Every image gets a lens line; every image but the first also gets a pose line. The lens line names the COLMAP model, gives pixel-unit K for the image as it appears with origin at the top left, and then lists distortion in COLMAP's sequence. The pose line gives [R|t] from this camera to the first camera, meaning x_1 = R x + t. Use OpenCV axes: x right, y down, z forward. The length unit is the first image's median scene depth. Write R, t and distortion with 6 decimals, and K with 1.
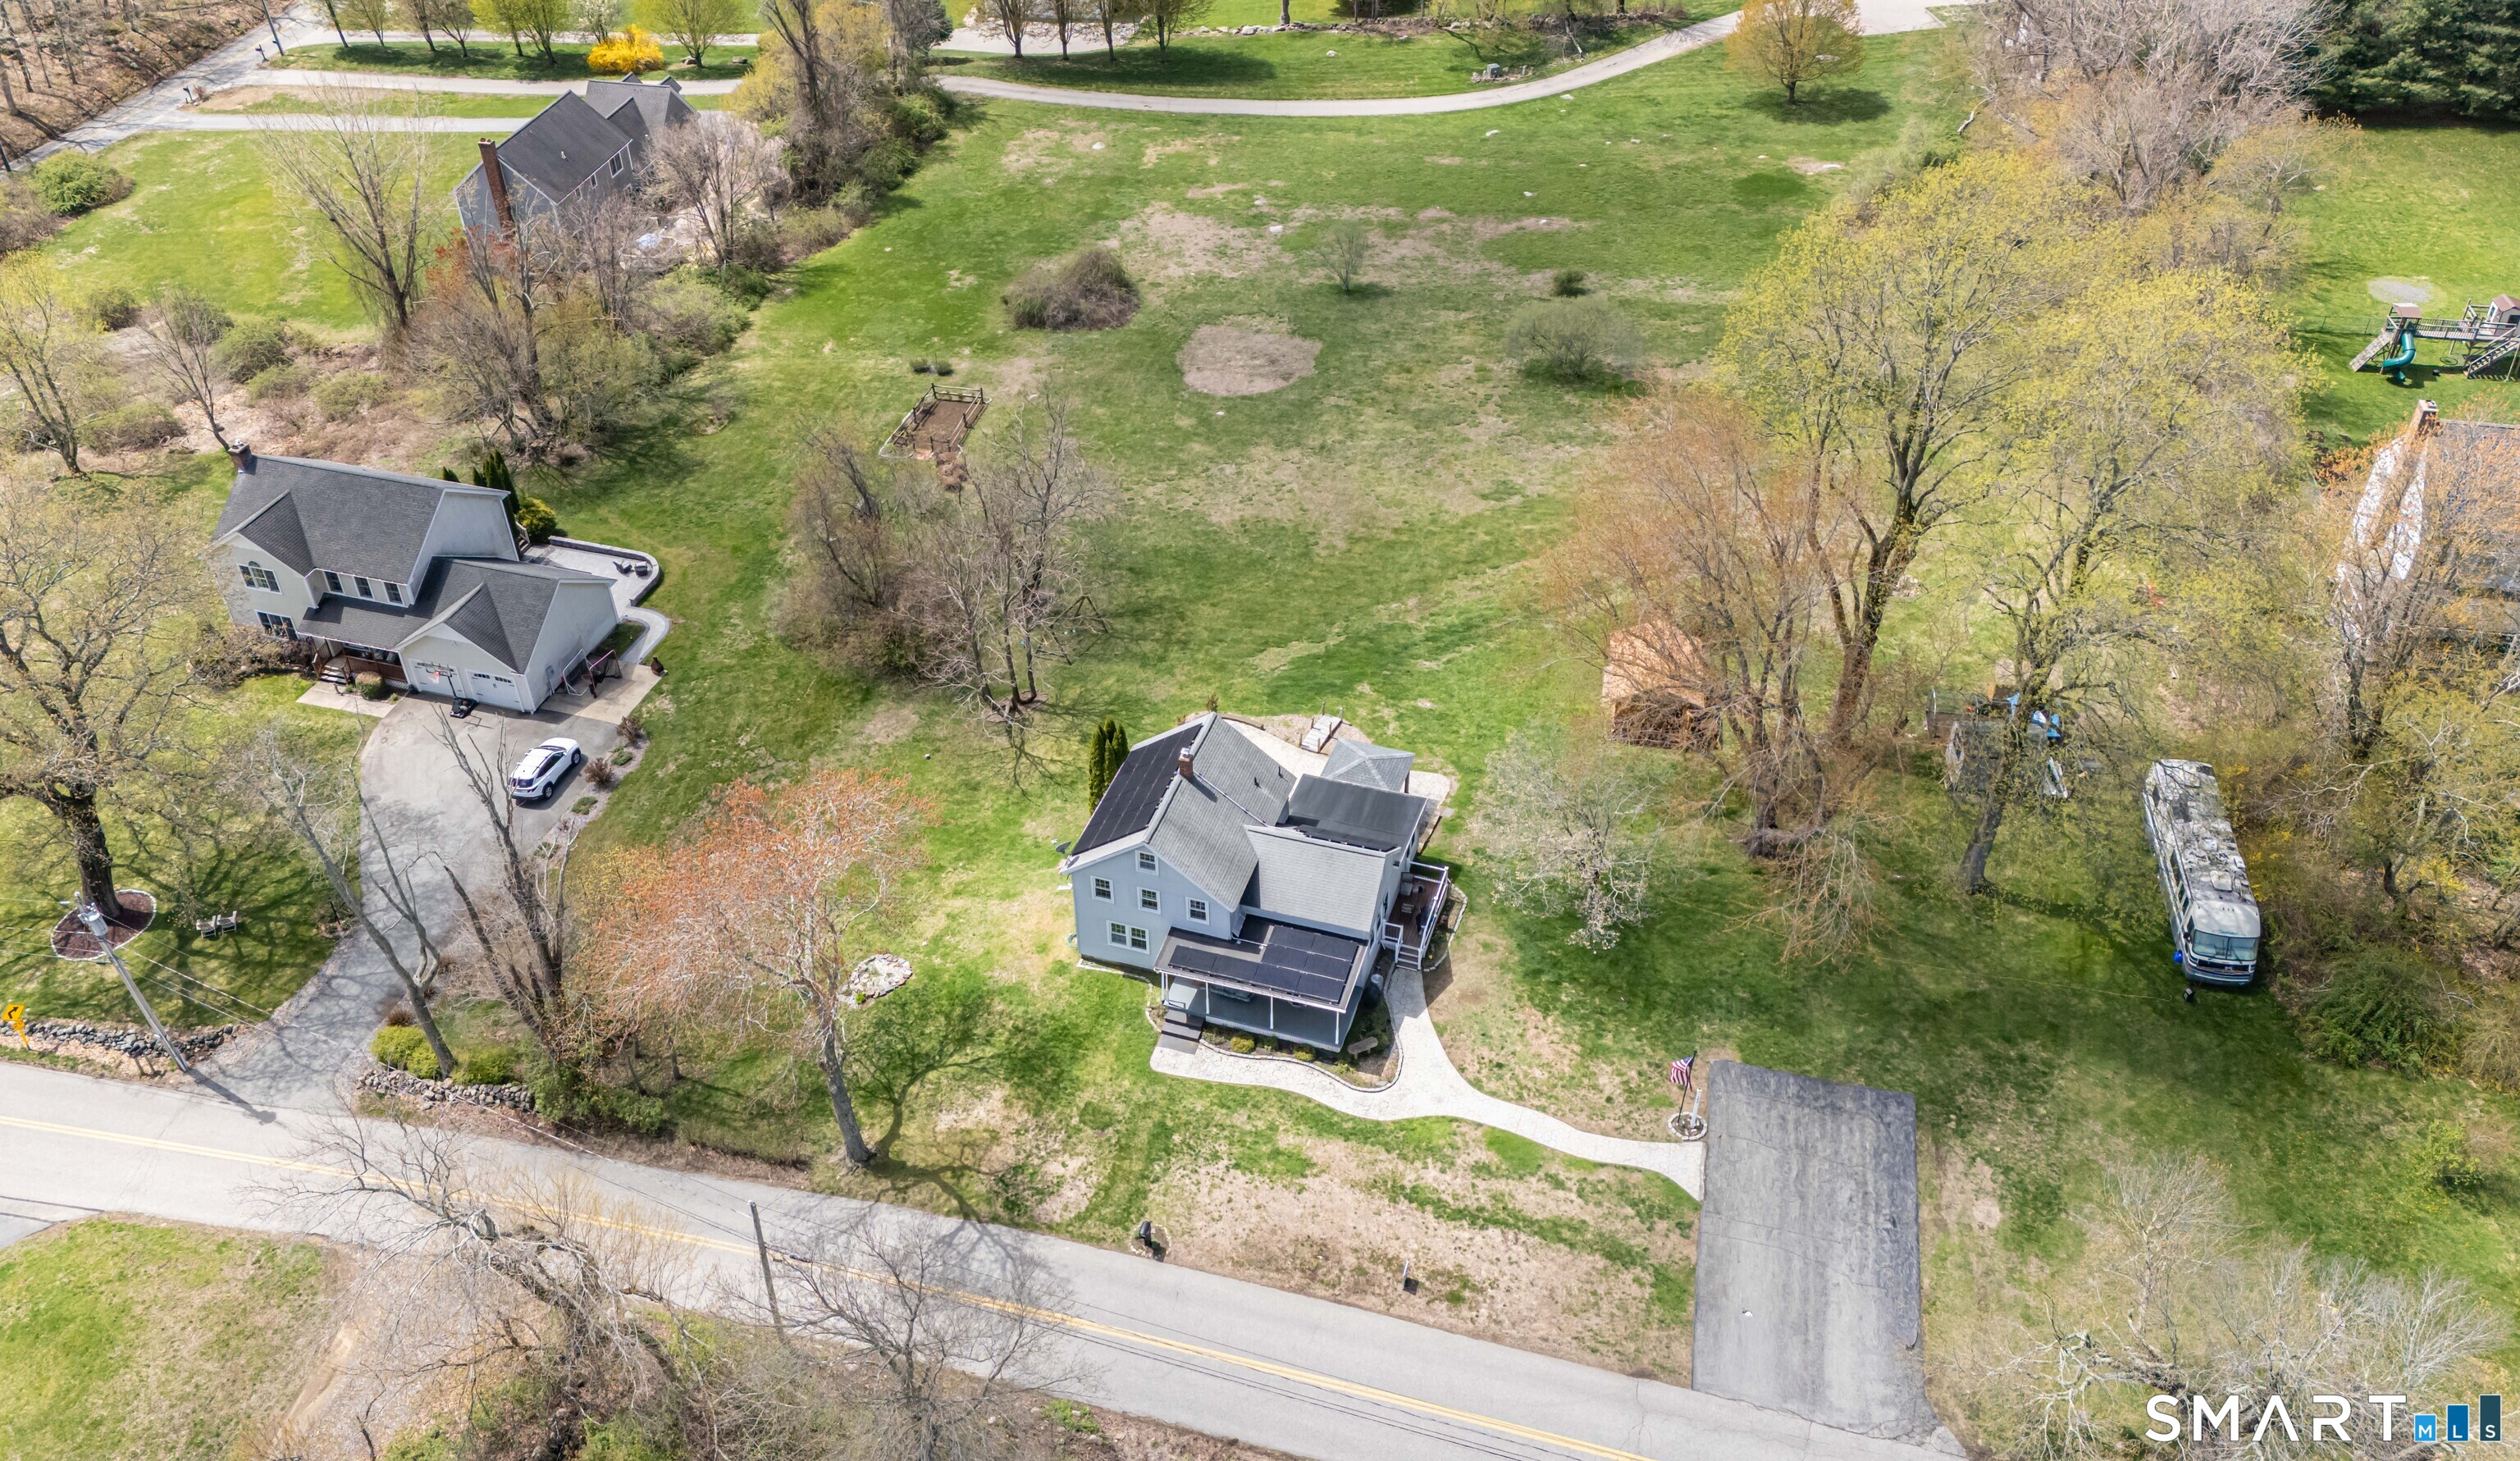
lens RADIAL K [[2005.4, 0, 1195.4], [0, 2005.4, 695.1], [0, 0, 1]] dist [0.080641, -0.006212]
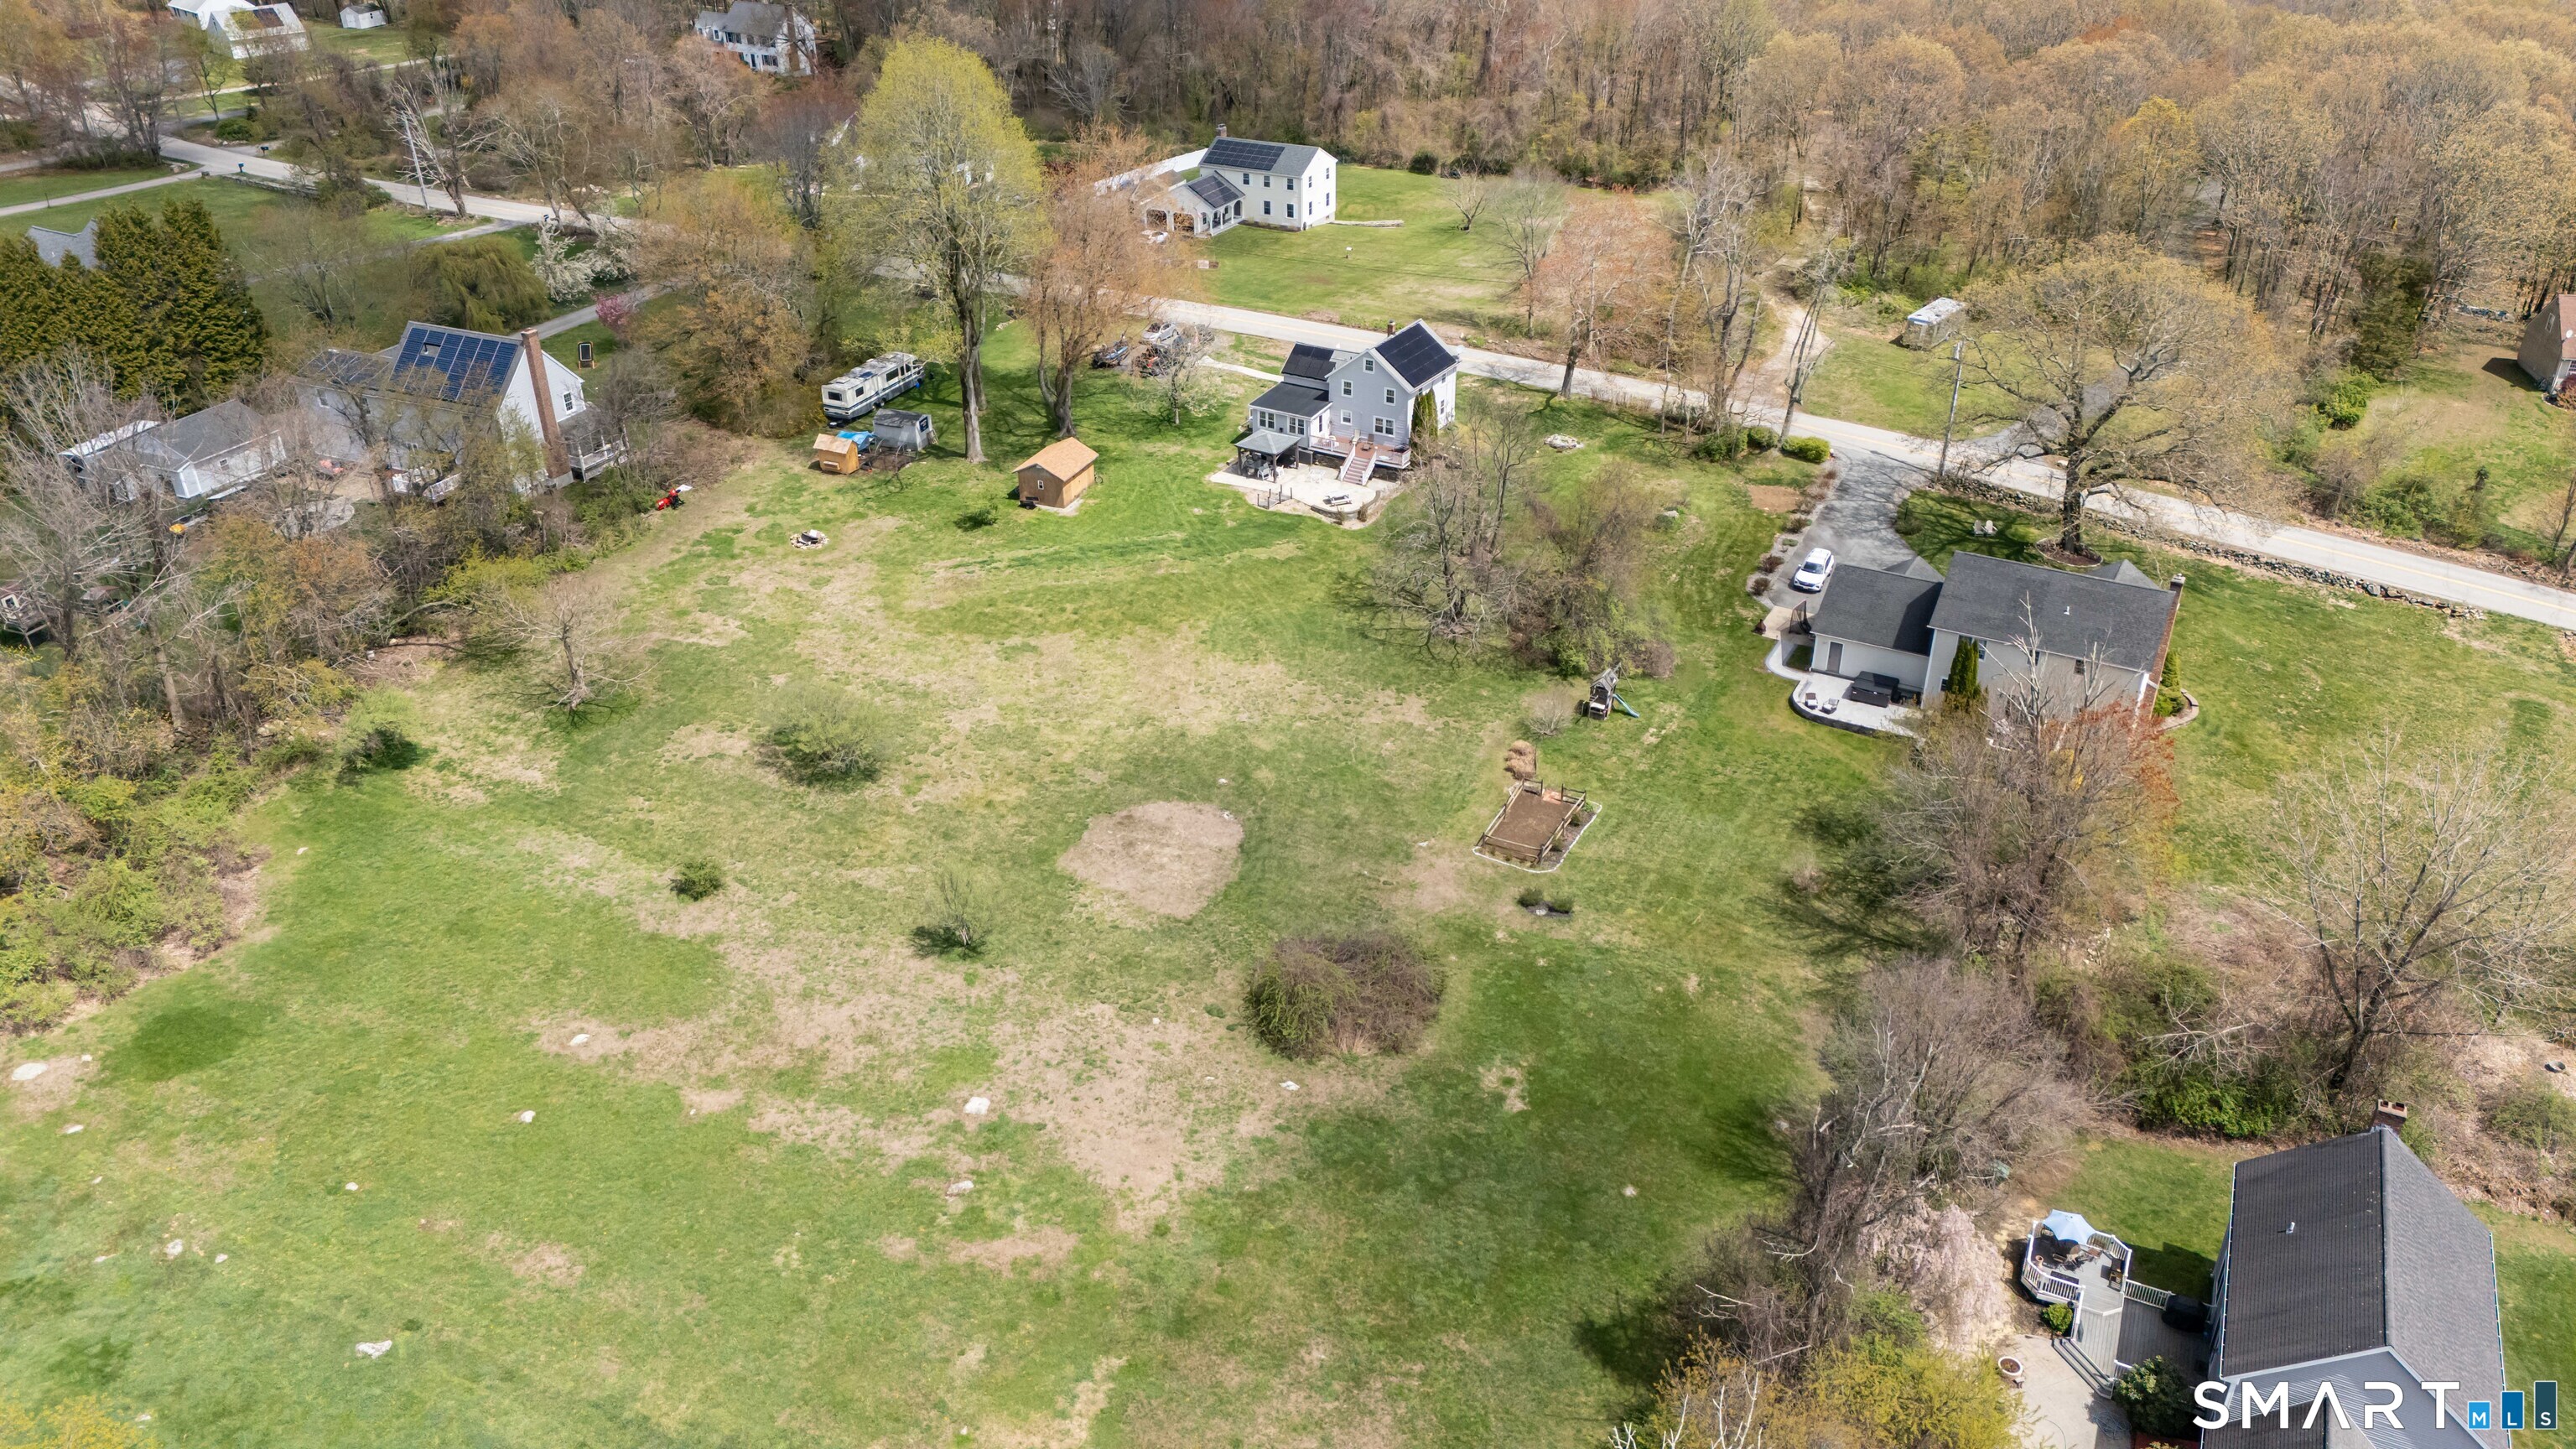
lens RADIAL K [[1875.4, 0, 1288.0], [0, 1875.4, 724.5], [0, 0, 1]] dist [0.155623, -0.287734]
pose [[-0.978004, -0.074048, 0.195002, -0.281079], [0.150374, 0.397599, 0.905154, -1.426530], [-0.144557, 0.914567, -0.377718, 2.015831]]
